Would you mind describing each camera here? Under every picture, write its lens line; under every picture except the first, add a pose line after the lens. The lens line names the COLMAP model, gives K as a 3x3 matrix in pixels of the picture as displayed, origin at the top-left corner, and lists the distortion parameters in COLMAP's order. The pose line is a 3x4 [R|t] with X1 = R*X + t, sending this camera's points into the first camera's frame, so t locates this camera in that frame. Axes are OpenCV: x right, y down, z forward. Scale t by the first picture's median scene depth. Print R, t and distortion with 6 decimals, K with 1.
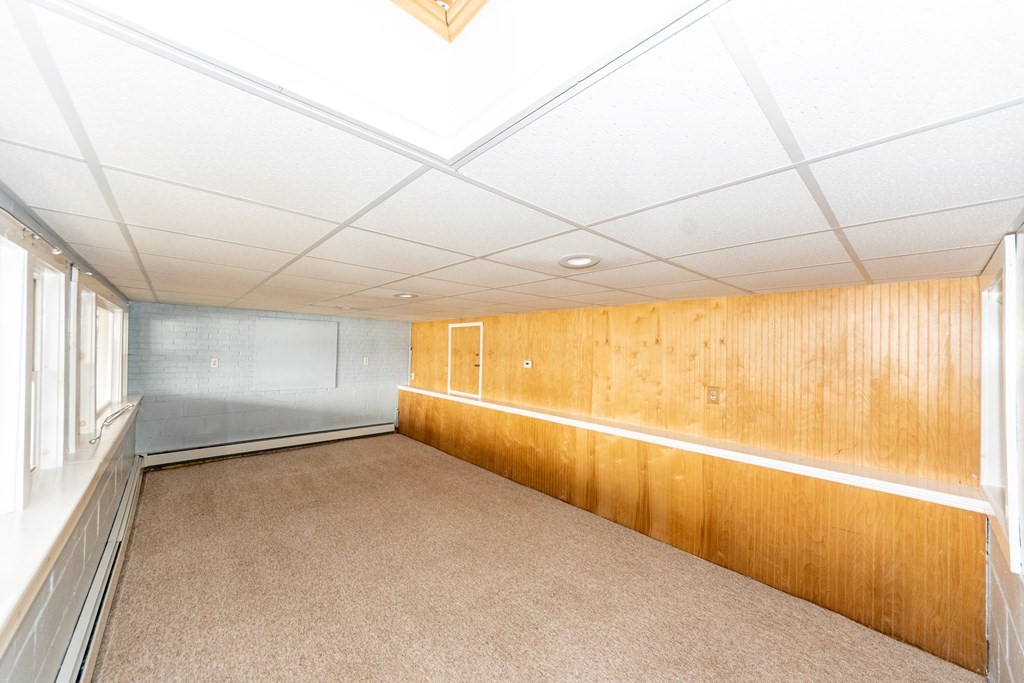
lens RADIAL K [[365.5, 0, 512.0], [0, 365.5, 341.5], [0, 0, 1]] dist [-0.001849, -0.000071]
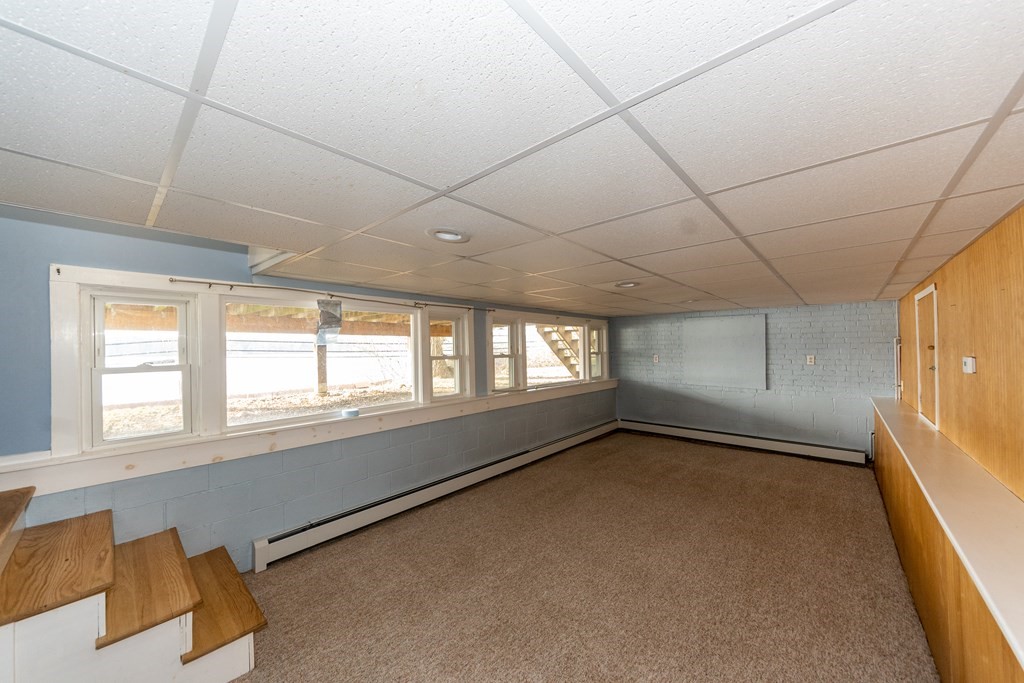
lens RADIAL K [[365.8, 0, 512.0], [0, 365.8, 341.5], [0, 0, 1]] dist [0.033810, -0.021383]
pose [[0.098907, -0.038616, -0.994347, 0.424053], [0.031019, 0.998881, -0.035706, 0.031138], [0.994613, -0.027312, 0.099994, 0.398396]]
